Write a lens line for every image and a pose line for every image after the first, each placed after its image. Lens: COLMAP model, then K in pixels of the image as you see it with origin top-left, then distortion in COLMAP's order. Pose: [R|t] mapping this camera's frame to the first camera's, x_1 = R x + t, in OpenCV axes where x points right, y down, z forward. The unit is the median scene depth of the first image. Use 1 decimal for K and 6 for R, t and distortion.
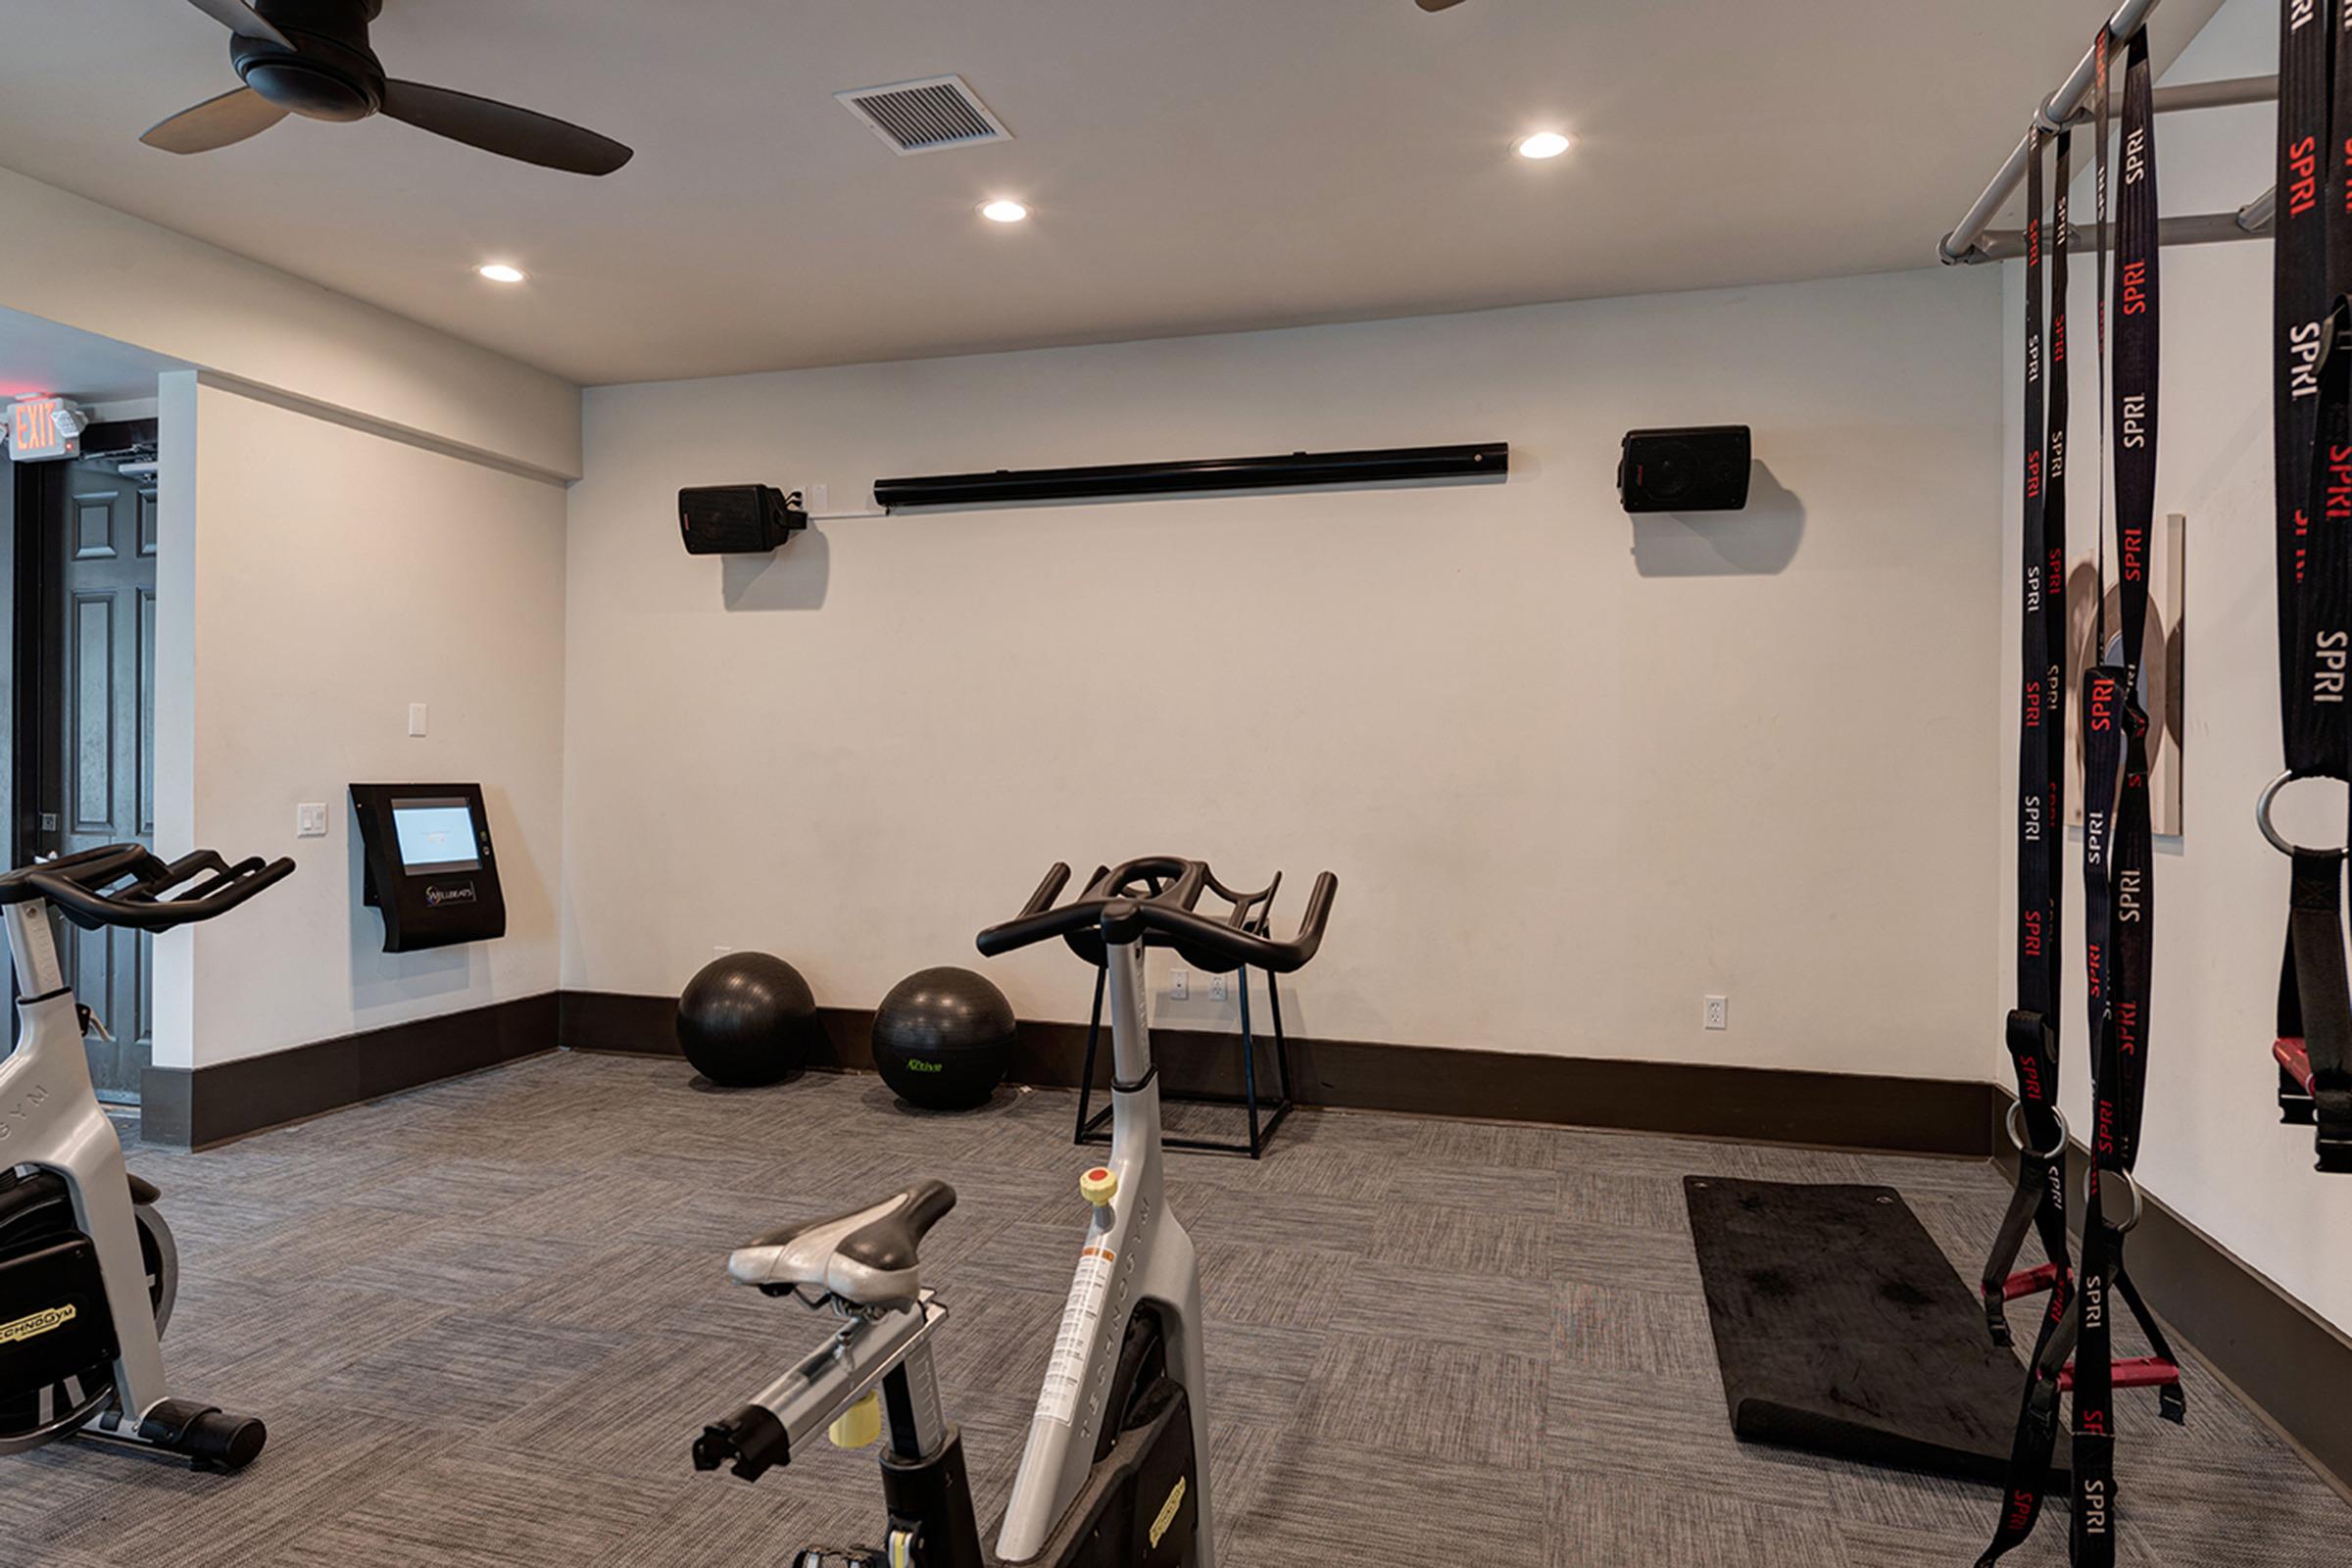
lens RADIAL K [[1338.7, 0, 1170.2], [0, 1338.7, 777.8], [0, 0, 1]] dist [-0.007438, -0.000142]
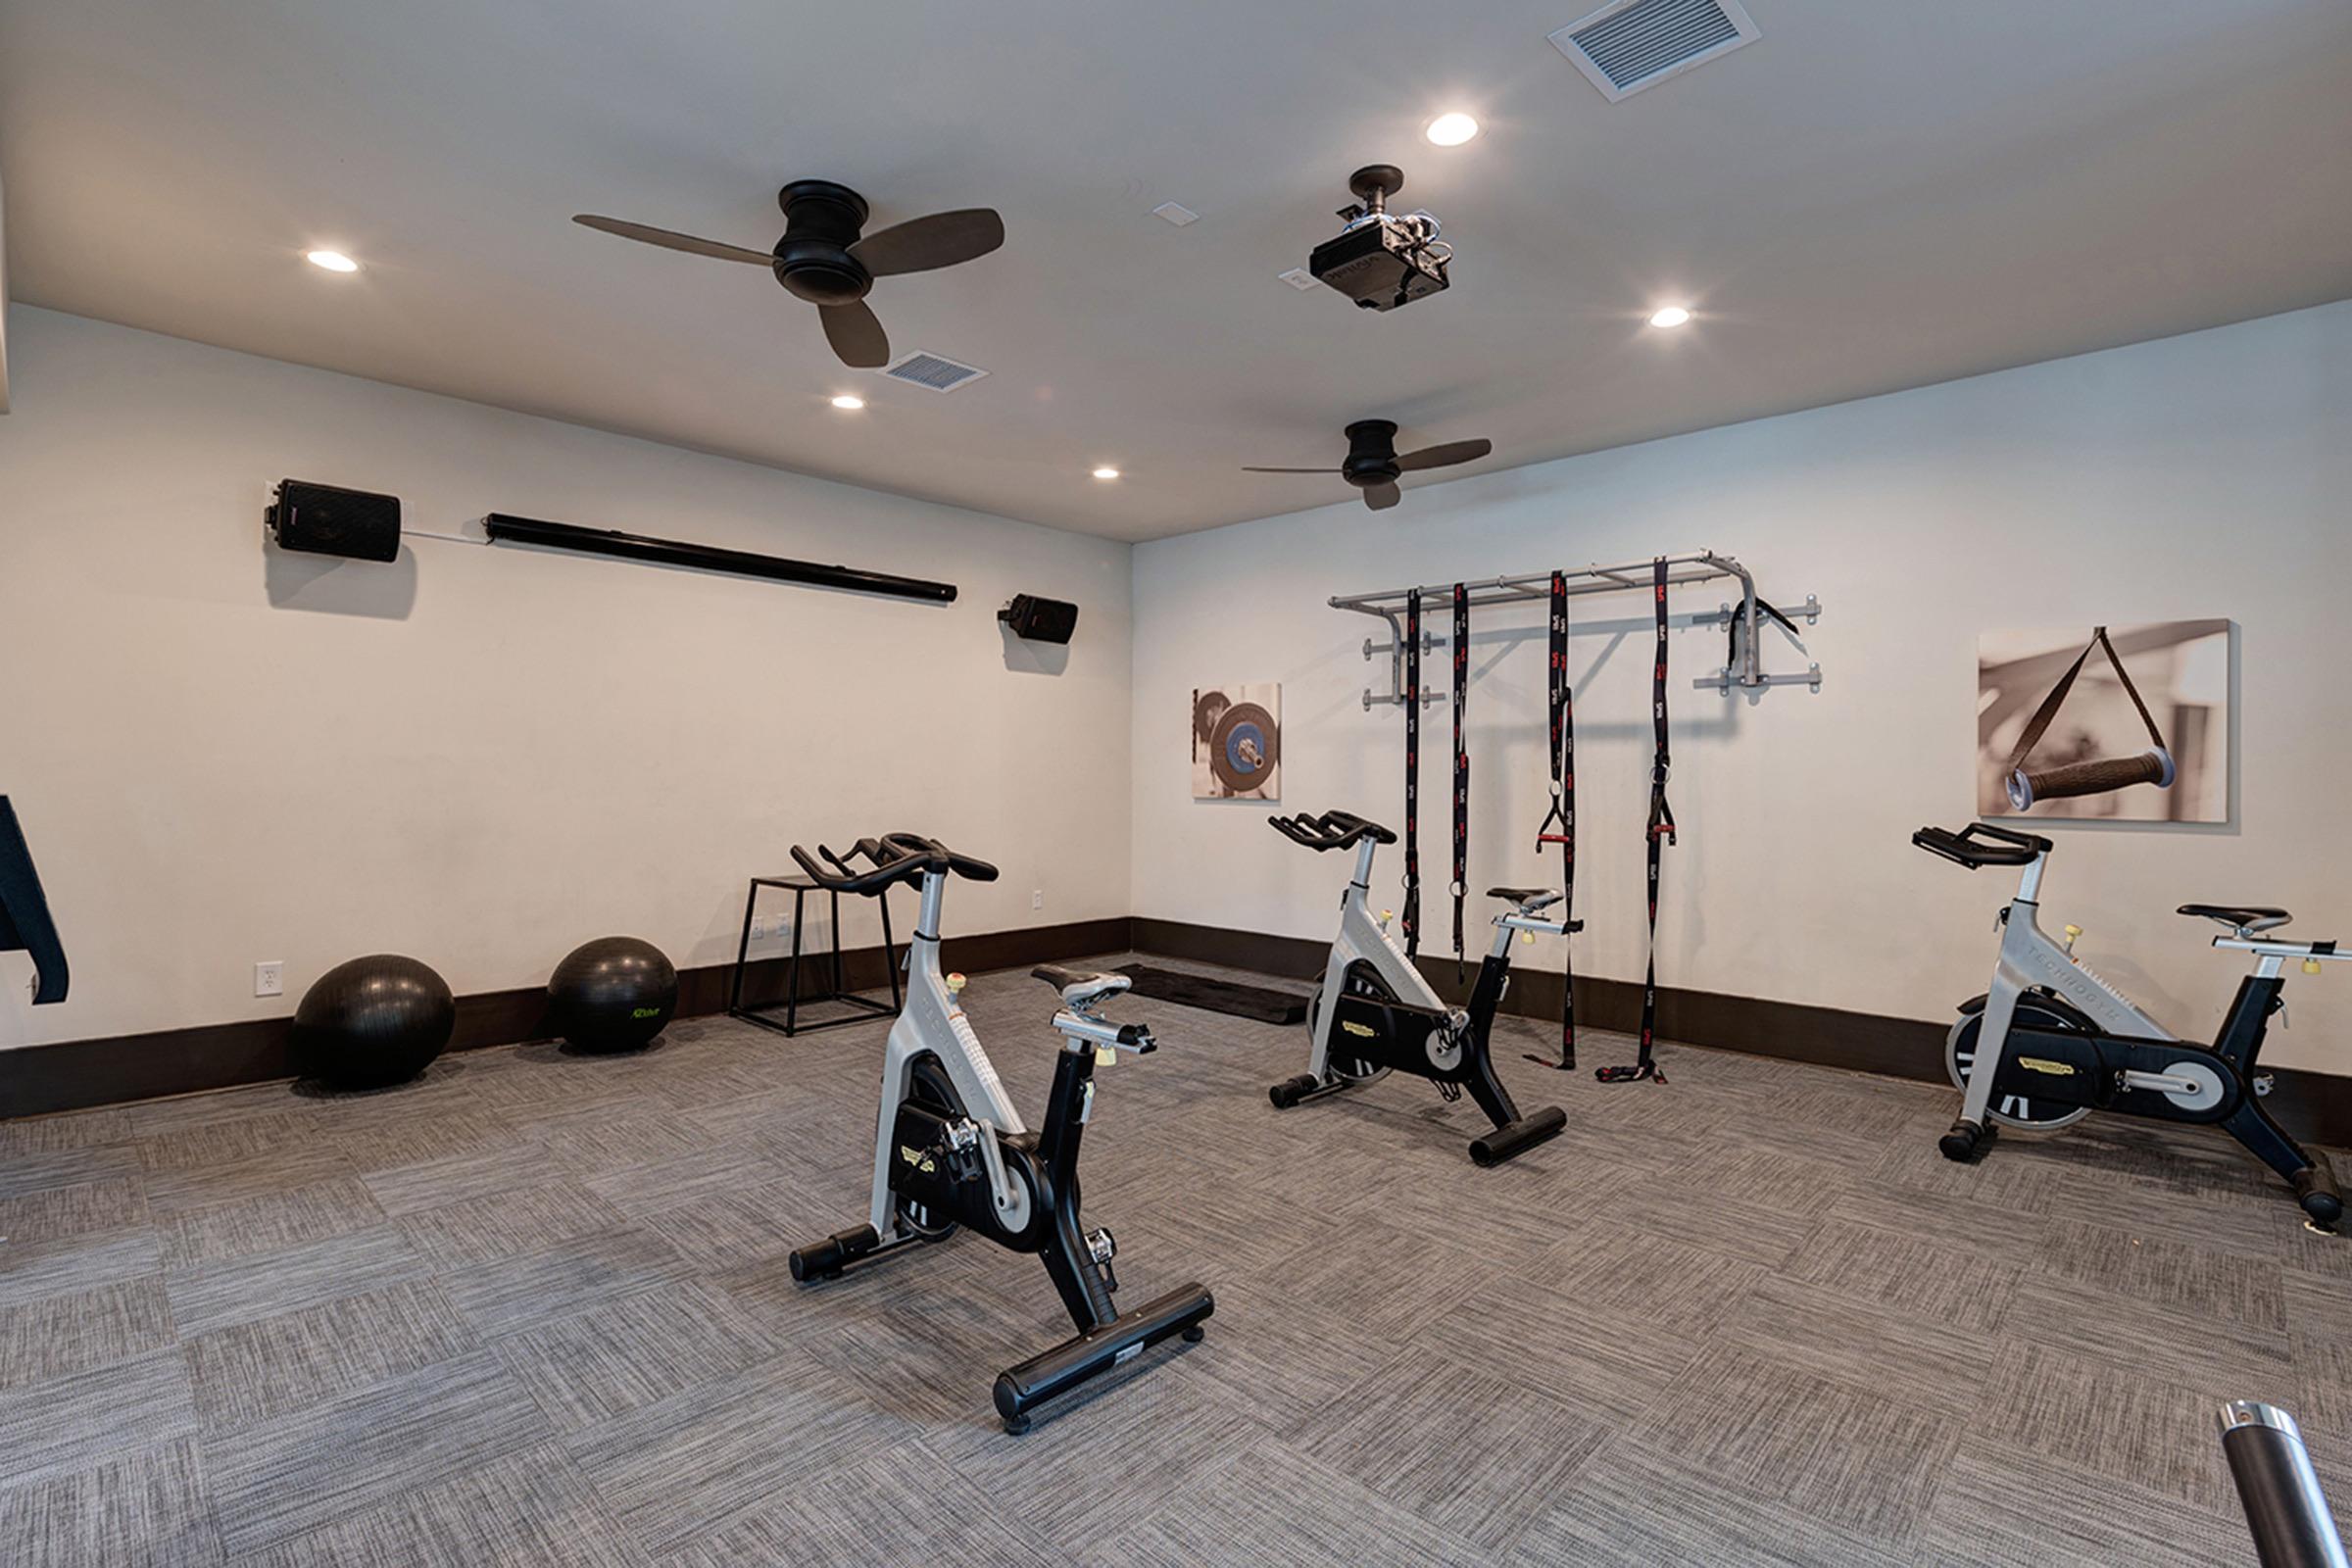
lens RADIAL K [[1113.2, 0, 1176.0], [0, 1113.2, 784.0], [0, 0, 1]] dist [-0.000022, 0.000046]
pose [[0.460704, -0.013240, 0.887455, -0.938988], [-0.007168, 0.999801, 0.018637, -0.023666], [-0.887525, -0.014948, 0.460518, 0.083643]]
